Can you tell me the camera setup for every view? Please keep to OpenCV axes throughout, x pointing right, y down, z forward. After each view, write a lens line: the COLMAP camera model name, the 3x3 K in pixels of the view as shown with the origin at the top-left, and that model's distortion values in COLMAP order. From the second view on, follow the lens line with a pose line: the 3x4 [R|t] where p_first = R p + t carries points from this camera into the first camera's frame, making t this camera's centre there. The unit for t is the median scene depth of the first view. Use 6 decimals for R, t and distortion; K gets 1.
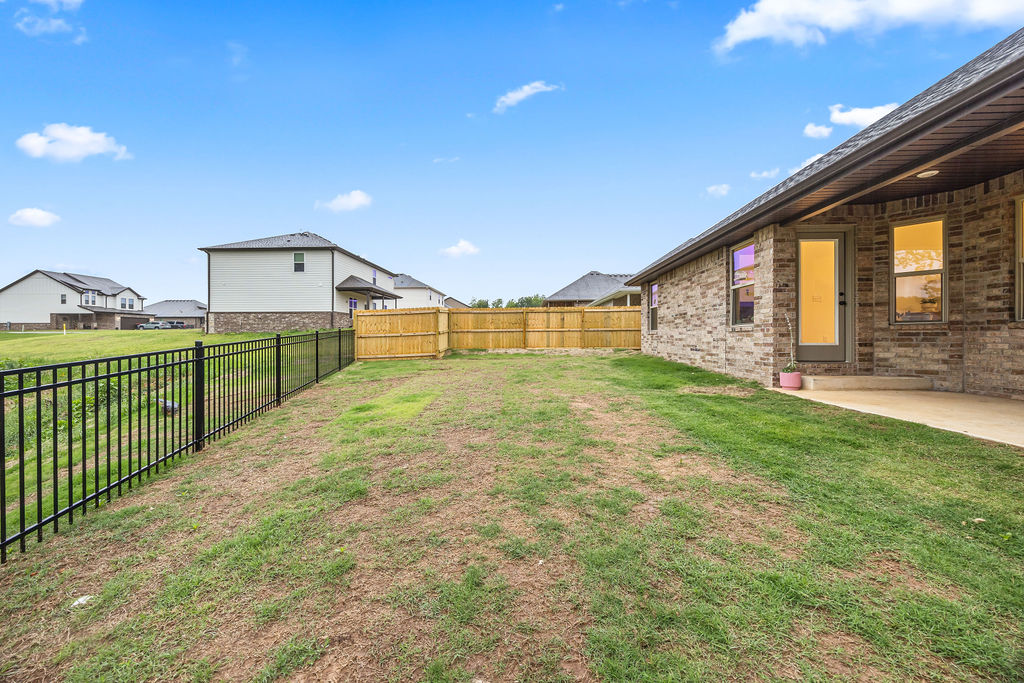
lens RADIAL K [[389.5, 0, 507.7], [0, 389.5, 338.9], [0, 0, 1]] dist [-0.001295, -0.000126]
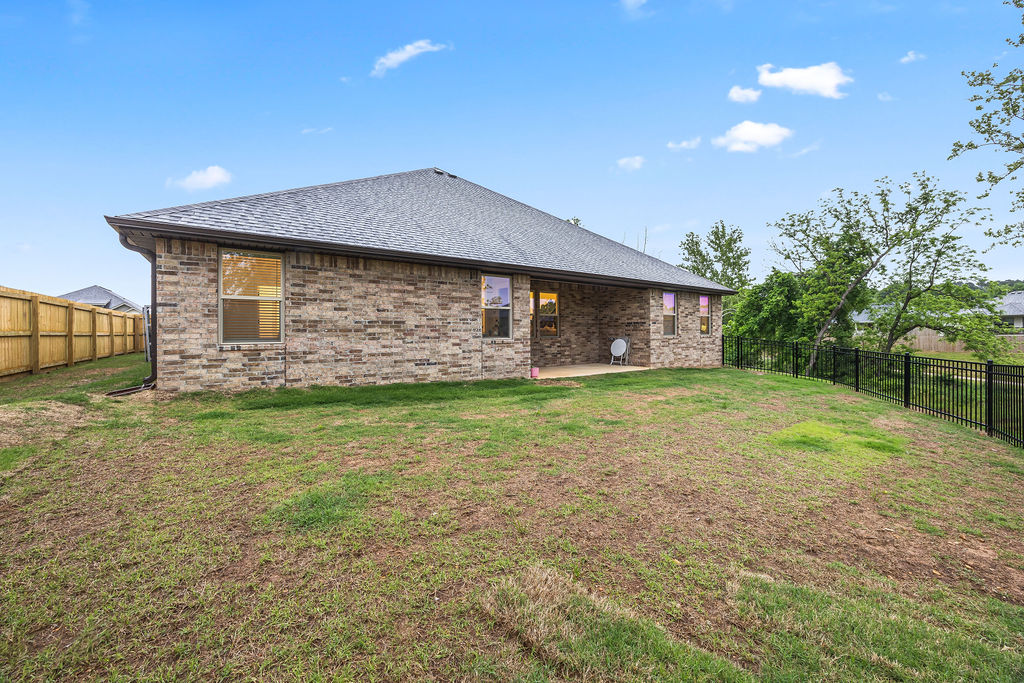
lens RADIAL K [[389.5, 0, 511.4], [0, 389.5, 333.6], [0, 0, 1]] dist [-0.001295, -0.000126]
pose [[-0.626497, 0.001160, 0.779423, -0.514343], [0.005900, 0.999977, 0.003255, -0.065425], [-0.779402, 0.006638, -0.626490, 2.079264]]
